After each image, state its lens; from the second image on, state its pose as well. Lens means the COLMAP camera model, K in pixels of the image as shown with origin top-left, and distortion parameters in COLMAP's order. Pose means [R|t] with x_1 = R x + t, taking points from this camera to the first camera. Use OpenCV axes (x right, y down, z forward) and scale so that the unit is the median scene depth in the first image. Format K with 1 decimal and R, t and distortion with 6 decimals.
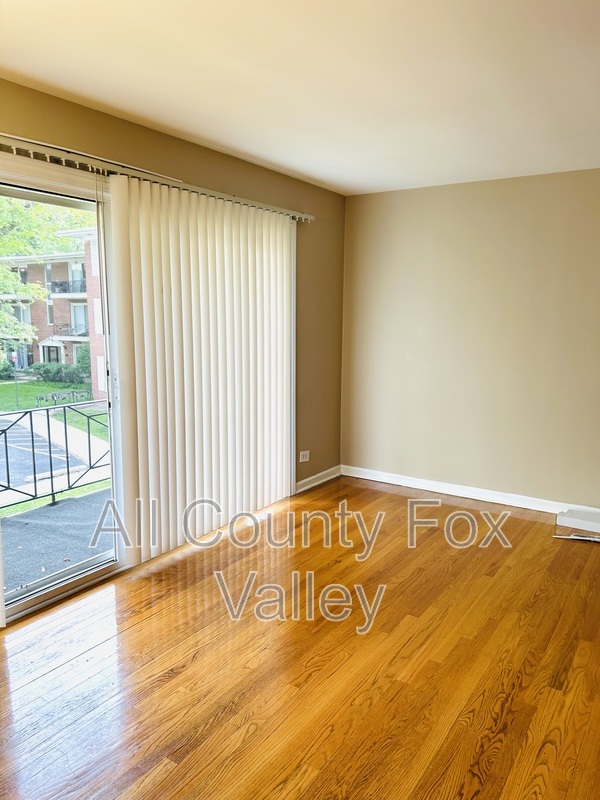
lens RADIAL K [[600.7, 0, 300.0], [0, 600.7, 400.0], [0, 0, 1]] dist [0.028705, -0.000384]
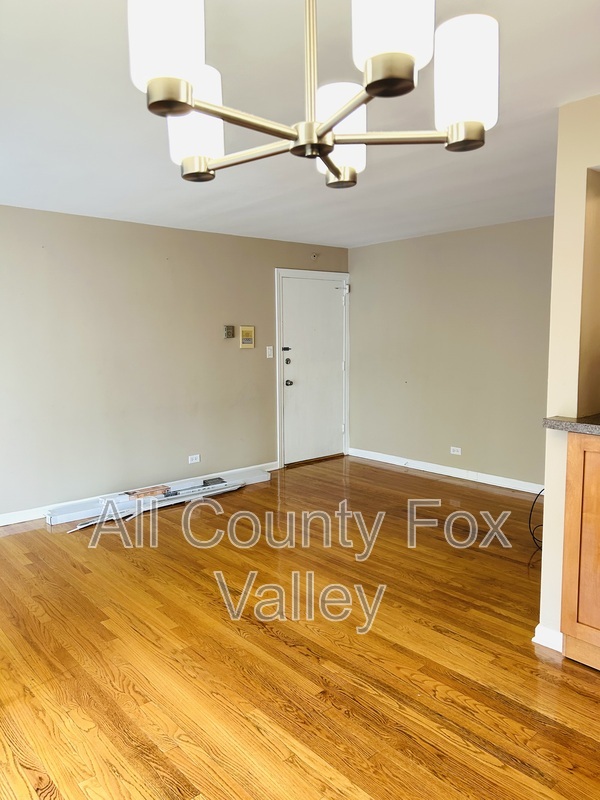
lens RADIAL K [[600.7, 0, 300.0], [0, 600.7, 400.0], [0, 0, 1]] dist [0.028705, -0.000384]
pose [[0.275178, -0.115406, 0.954441, -0.715058], [0.149744, 0.985798, 0.076025, -0.052188], [-0.949660, 0.122001, 0.288551, 0.344355]]
